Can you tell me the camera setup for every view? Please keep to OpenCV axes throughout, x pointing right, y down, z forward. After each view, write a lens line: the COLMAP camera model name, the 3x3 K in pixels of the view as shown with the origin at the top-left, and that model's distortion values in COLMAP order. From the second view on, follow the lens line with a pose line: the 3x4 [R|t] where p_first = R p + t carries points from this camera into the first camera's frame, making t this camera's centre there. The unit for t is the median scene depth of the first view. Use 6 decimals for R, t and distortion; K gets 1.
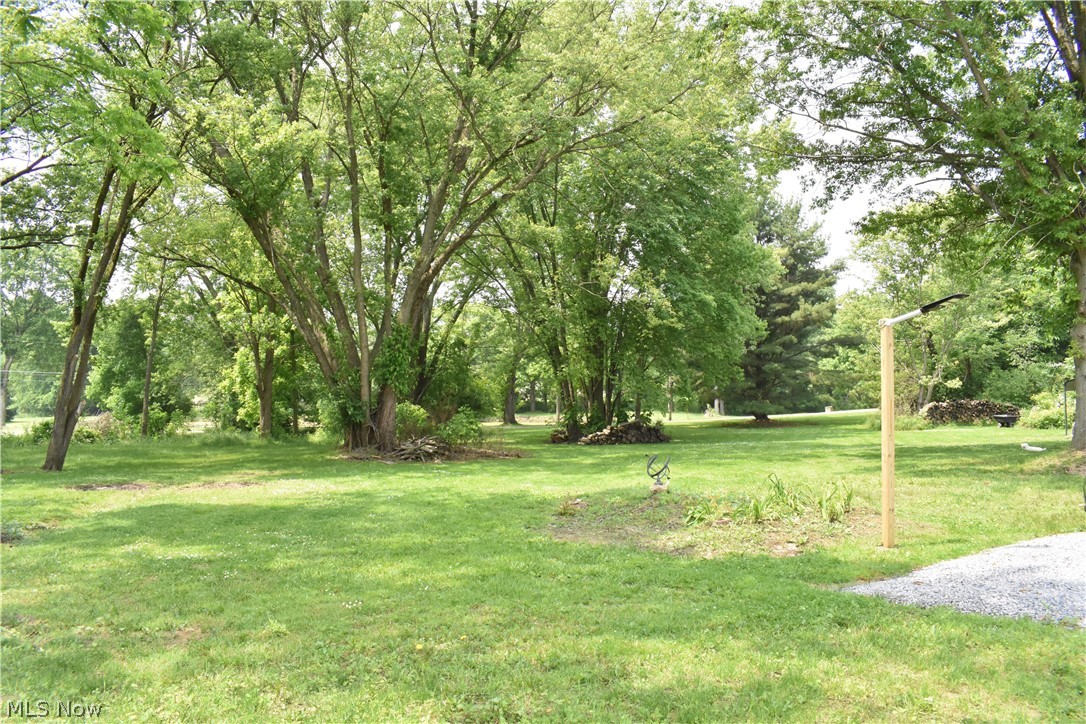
lens RADIAL K [[855.4, 0, 543.0], [0, 855.4, 362.0], [0, 0, 1]] dist [-0.088524, 0.009823]
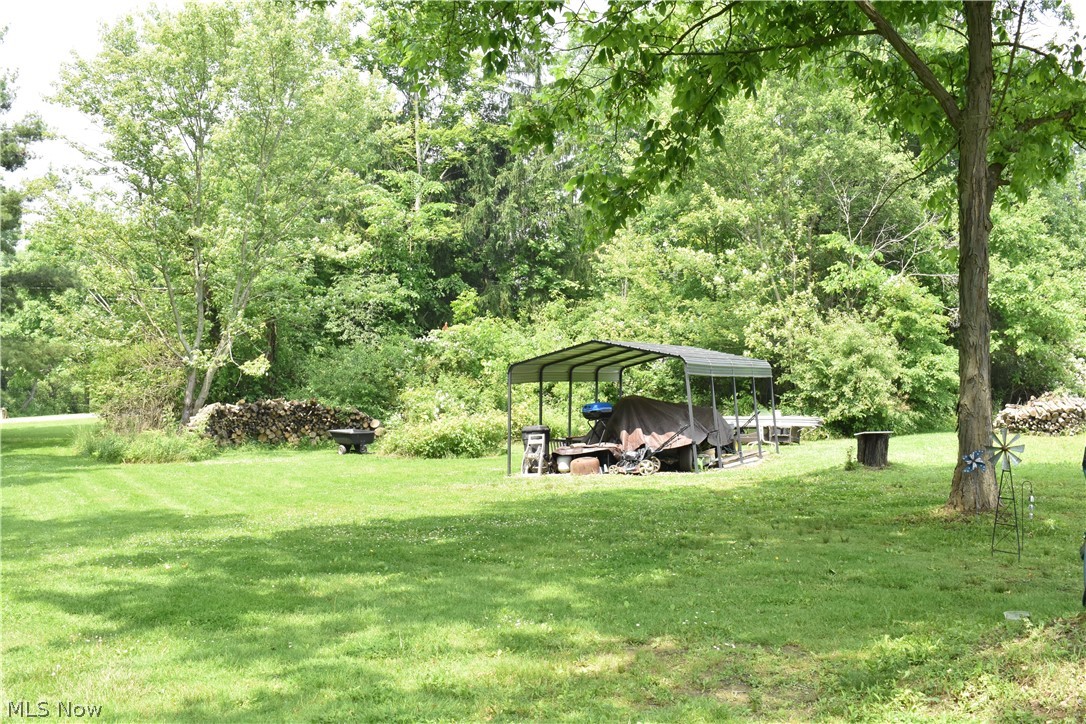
lens RADIAL K [[1217.2, 0, 543.0], [0, 1217.2, 362.0], [0, 0, 1]] dist [-0.057685, -0.009964]
pose [[0.733628, 0.029713, 0.678901, 0.117383], [-0.039585, 0.999216, -0.000957, 0.016232], [-0.678397, -0.026172, 0.734229, 0.337811]]
